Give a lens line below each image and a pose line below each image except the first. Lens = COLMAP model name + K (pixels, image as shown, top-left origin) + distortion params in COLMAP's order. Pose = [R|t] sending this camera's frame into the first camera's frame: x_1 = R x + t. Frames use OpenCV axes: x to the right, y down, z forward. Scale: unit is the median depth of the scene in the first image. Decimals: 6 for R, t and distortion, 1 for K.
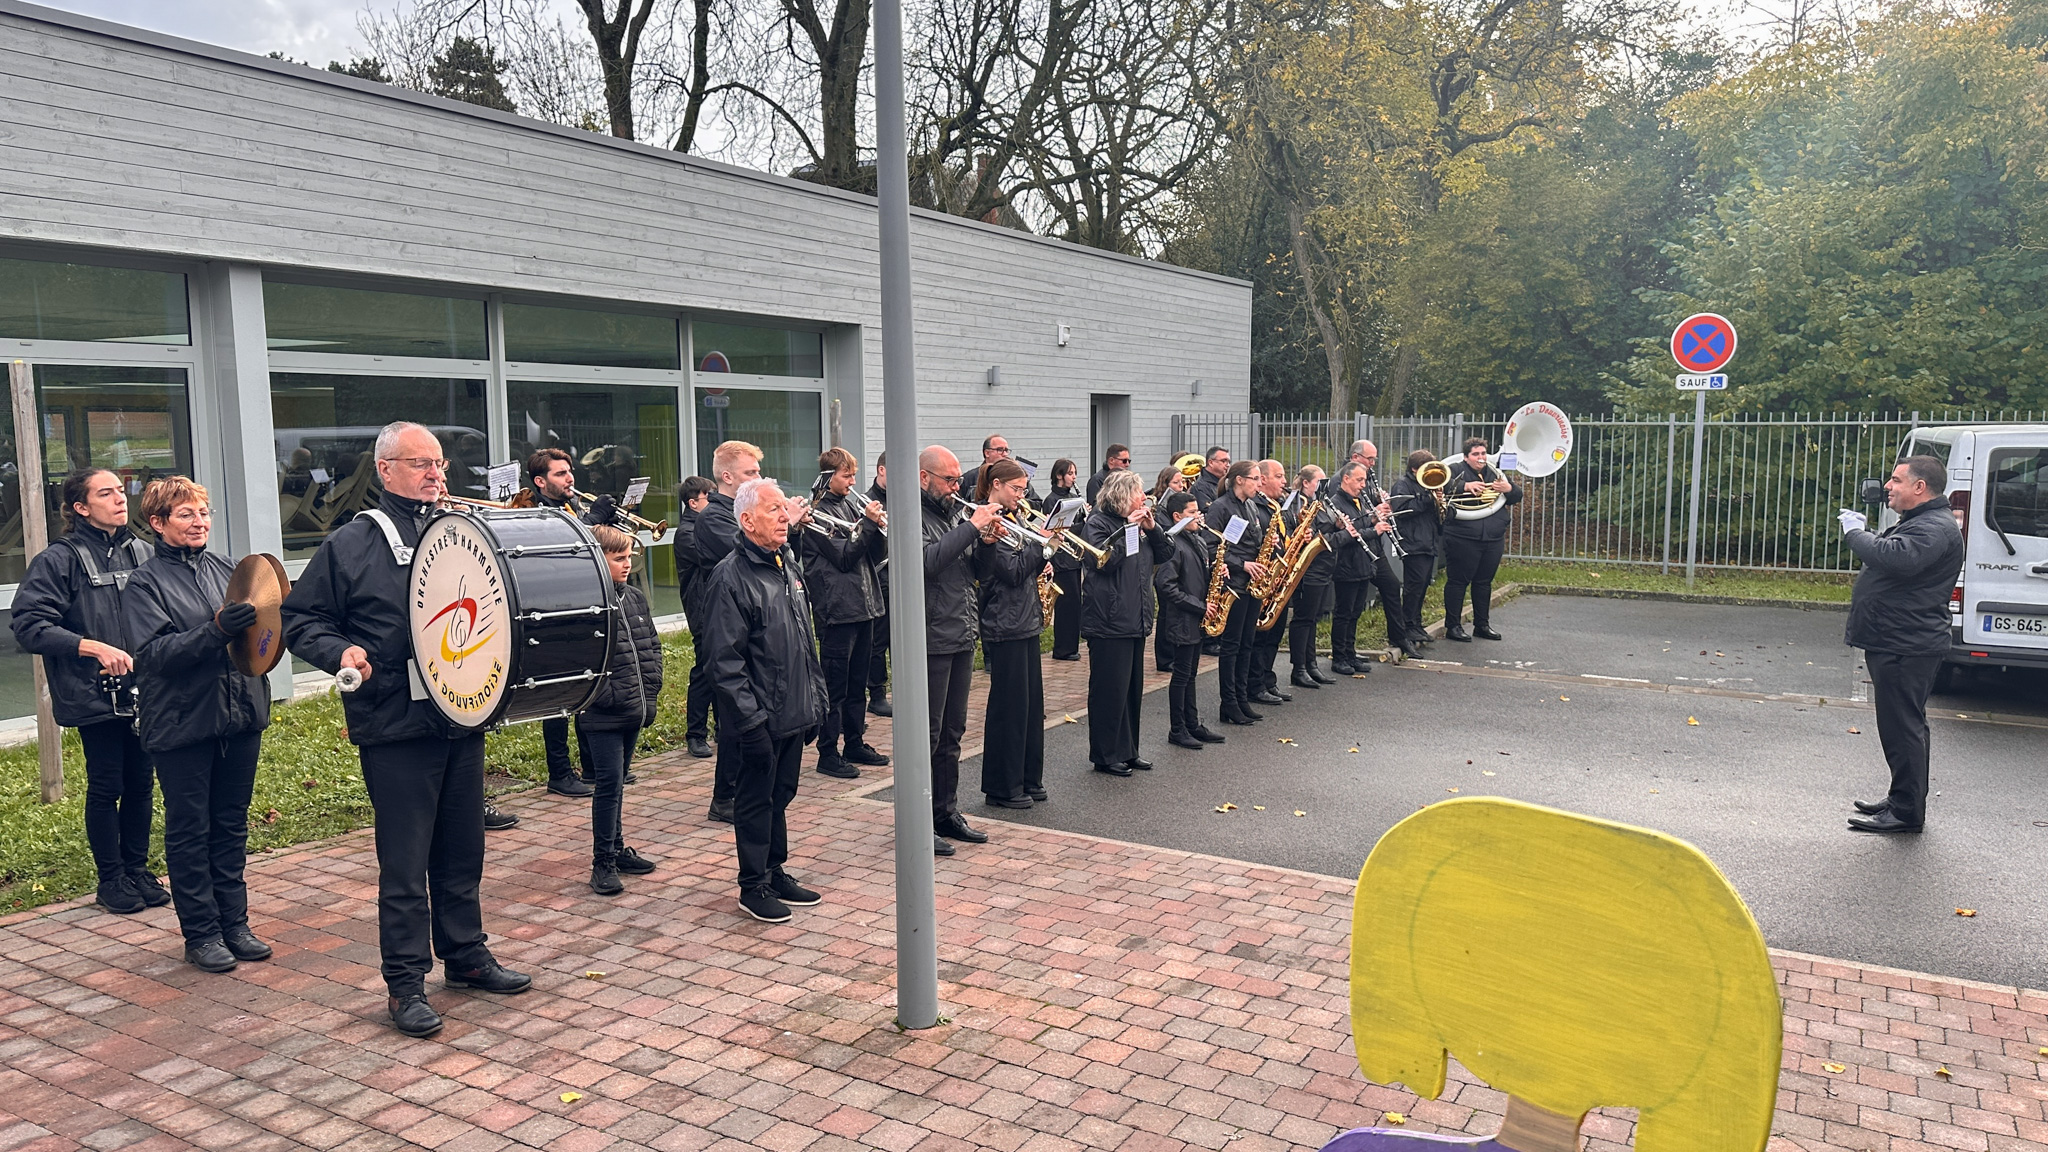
lens RADIAL K [[1390.4, 0, 1020.3], [0, 1390.4, 651.2], [0, 0, 1]] dist [0.097421, -0.000251]
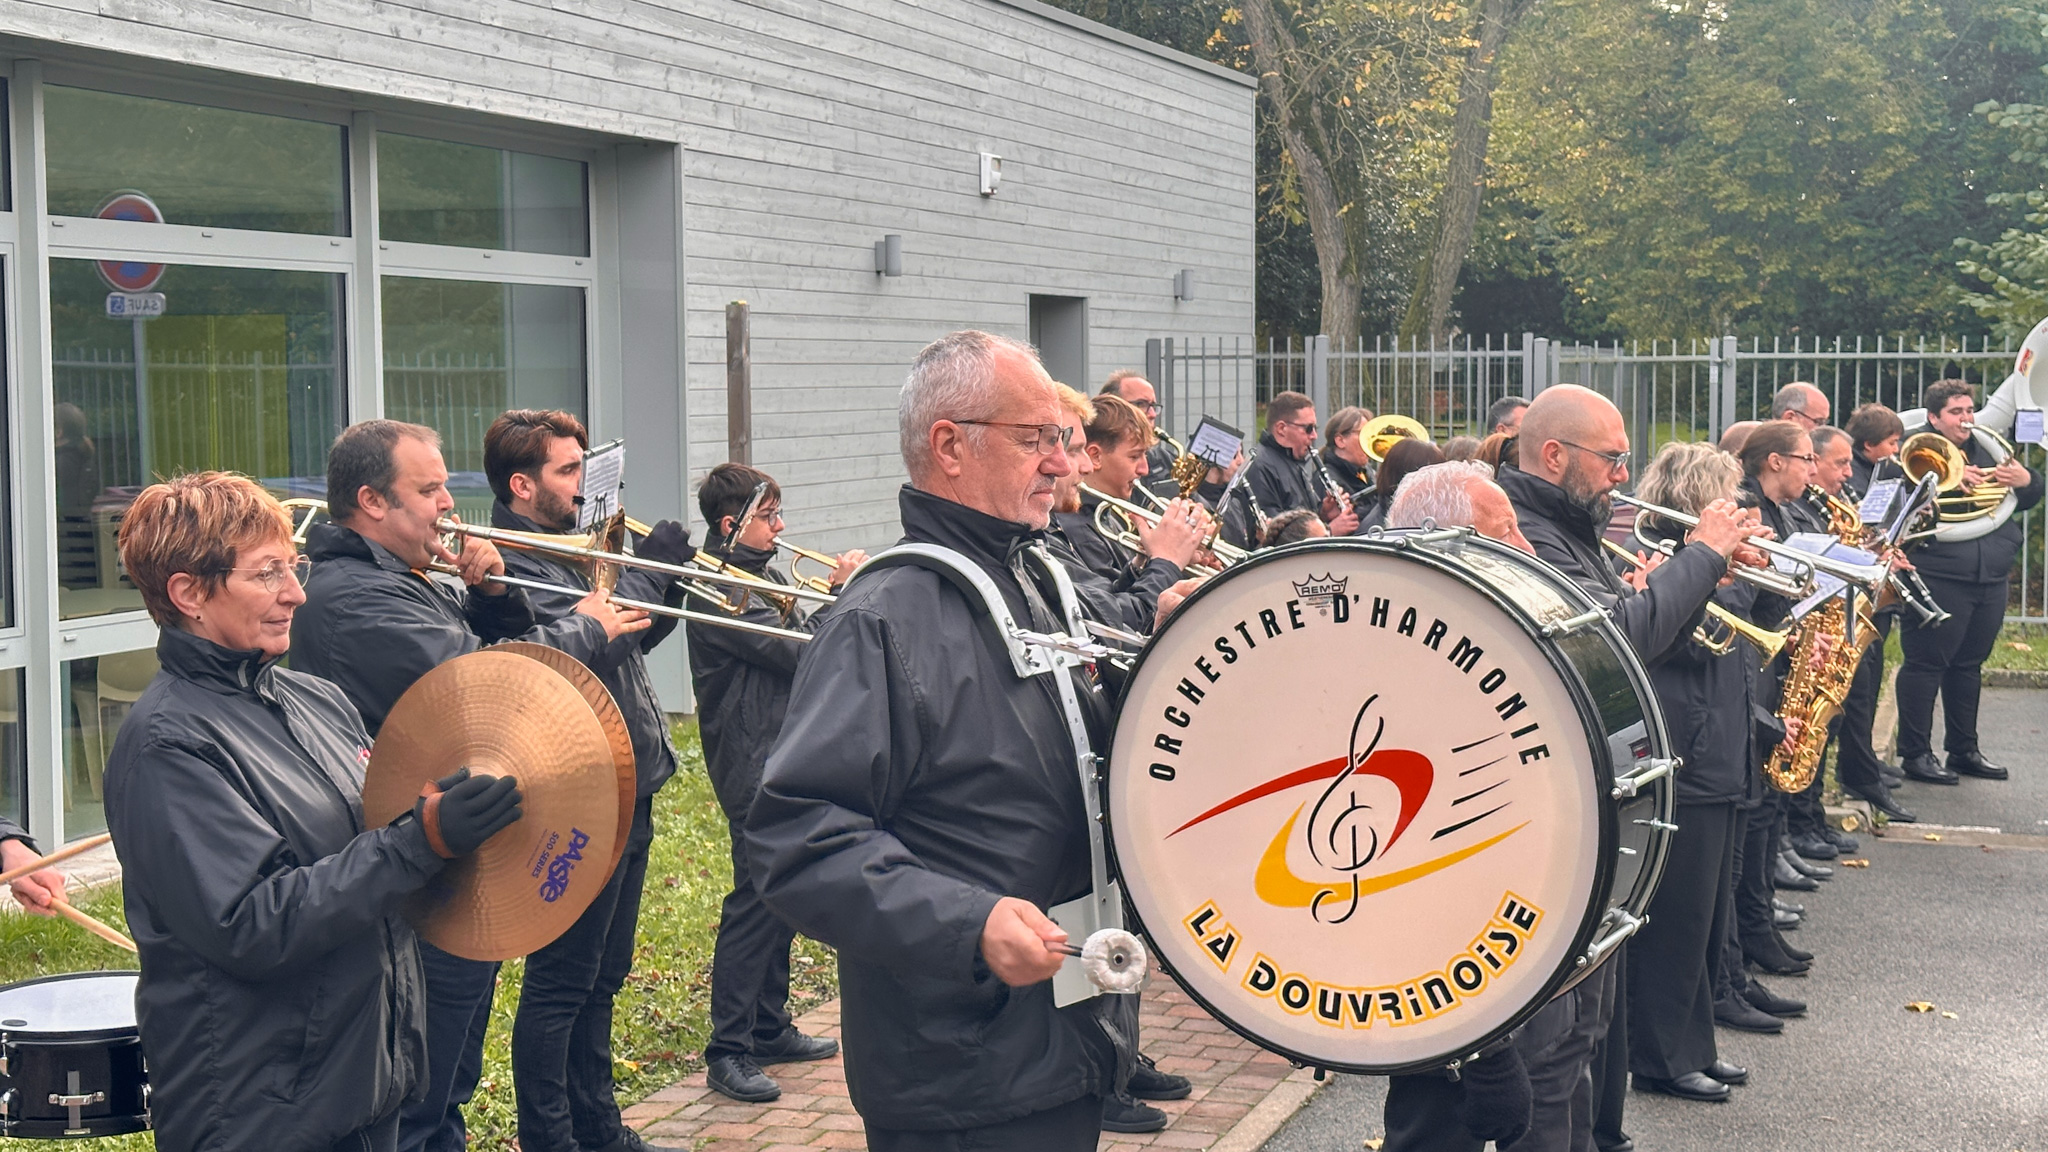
lens RADIAL K [[2852.2, 0, 925.5], [0, 2852.2, 571.8], [0, 0, 1]] dist [0.026075, 1.054196]
pose [[0.976183, -0.017920, 0.216205, -0.223190], [0.037239, 0.995632, -0.085615, -0.007414], [-0.213727, 0.091628, 0.972587, 0.068444]]
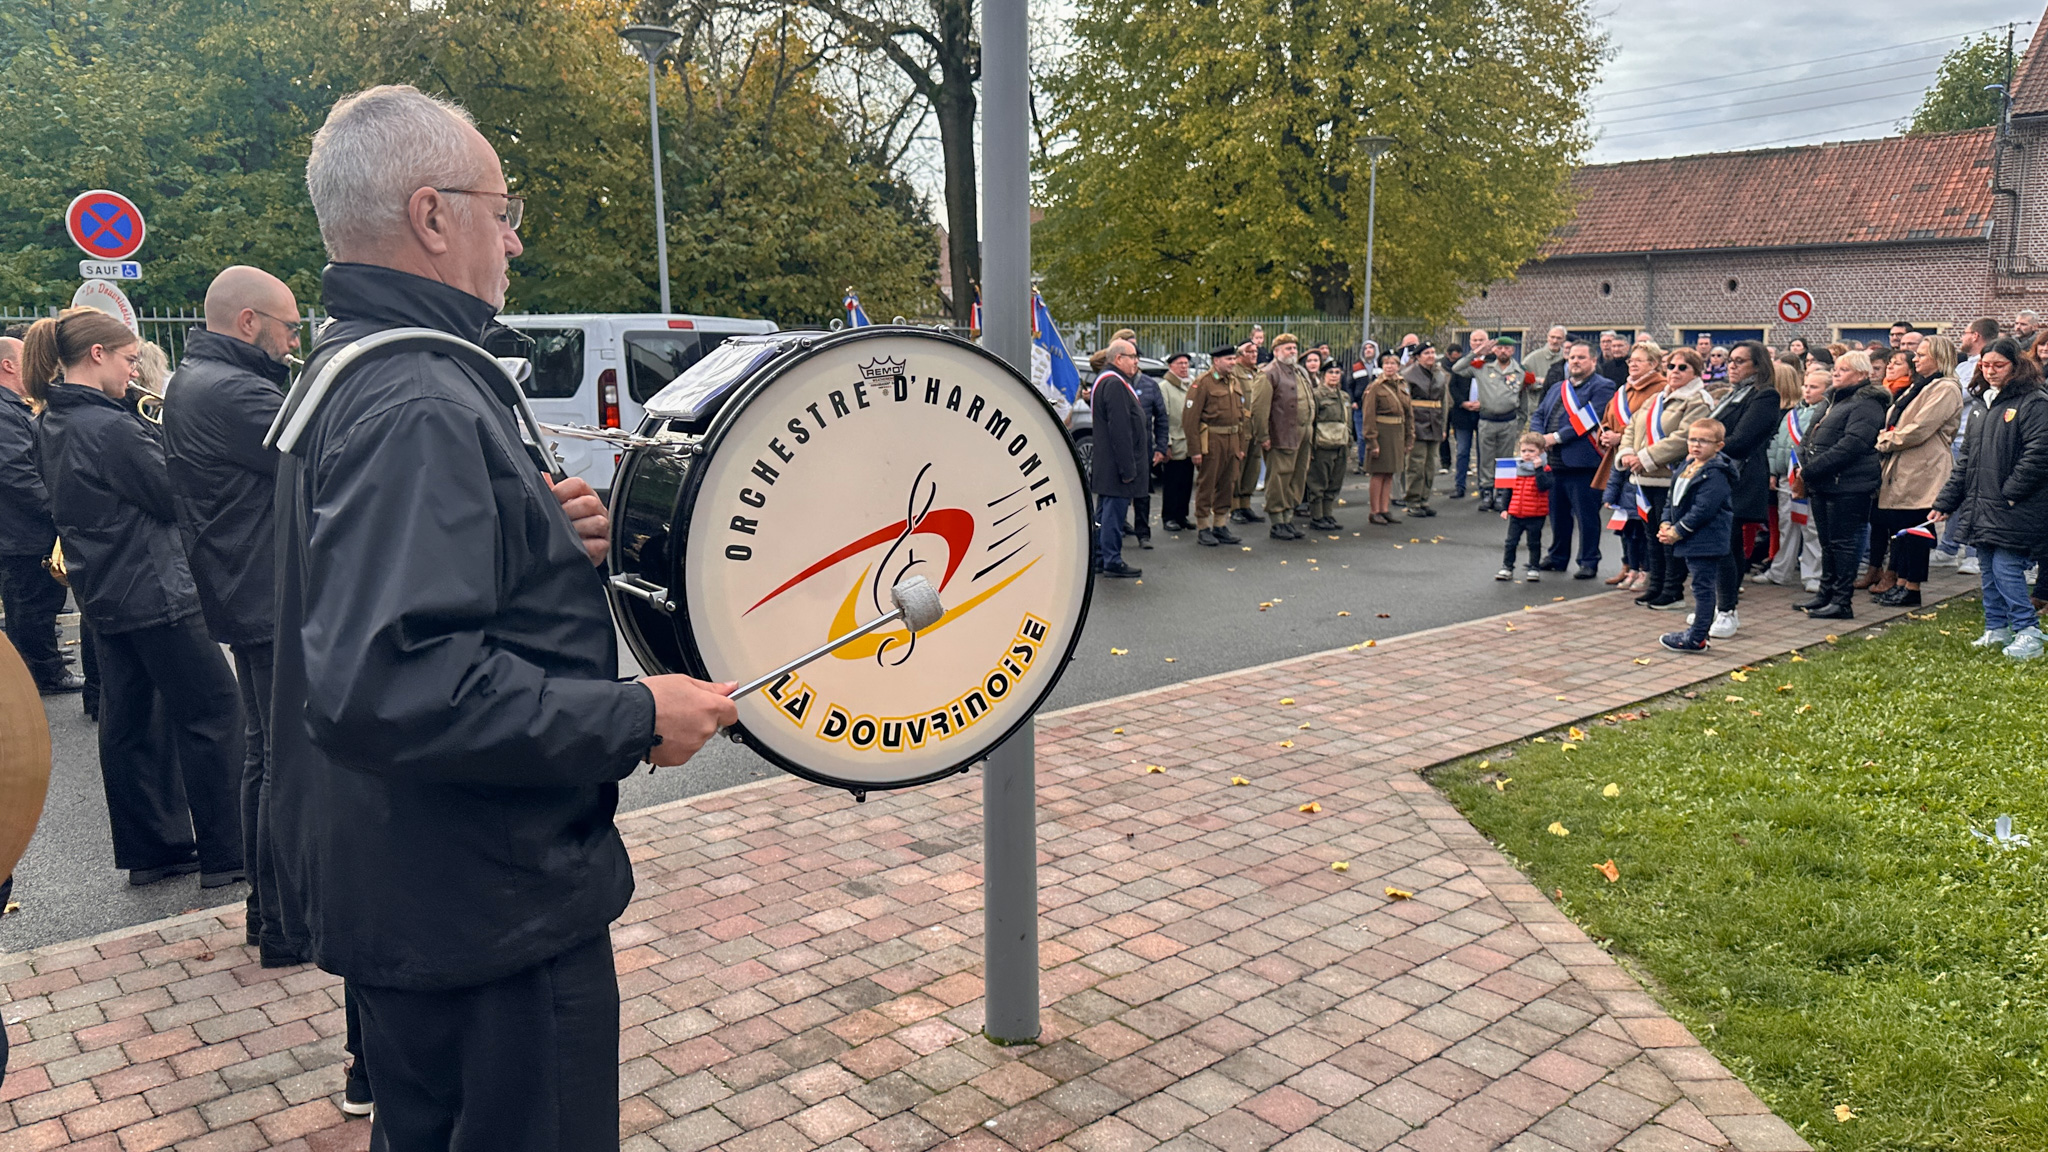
lens RADIAL K [[1397.5, 0, 937.3], [0, 1397.5, 597.5], [0, 0, 1]] dist [0.081983, 0.000572]
pose [[0.300115, -0.143408, 0.943062, -0.268752], [0.129773, 0.985581, 0.108576, -0.019147], [-0.945034, 0.089798, 0.314398, 0.271082]]
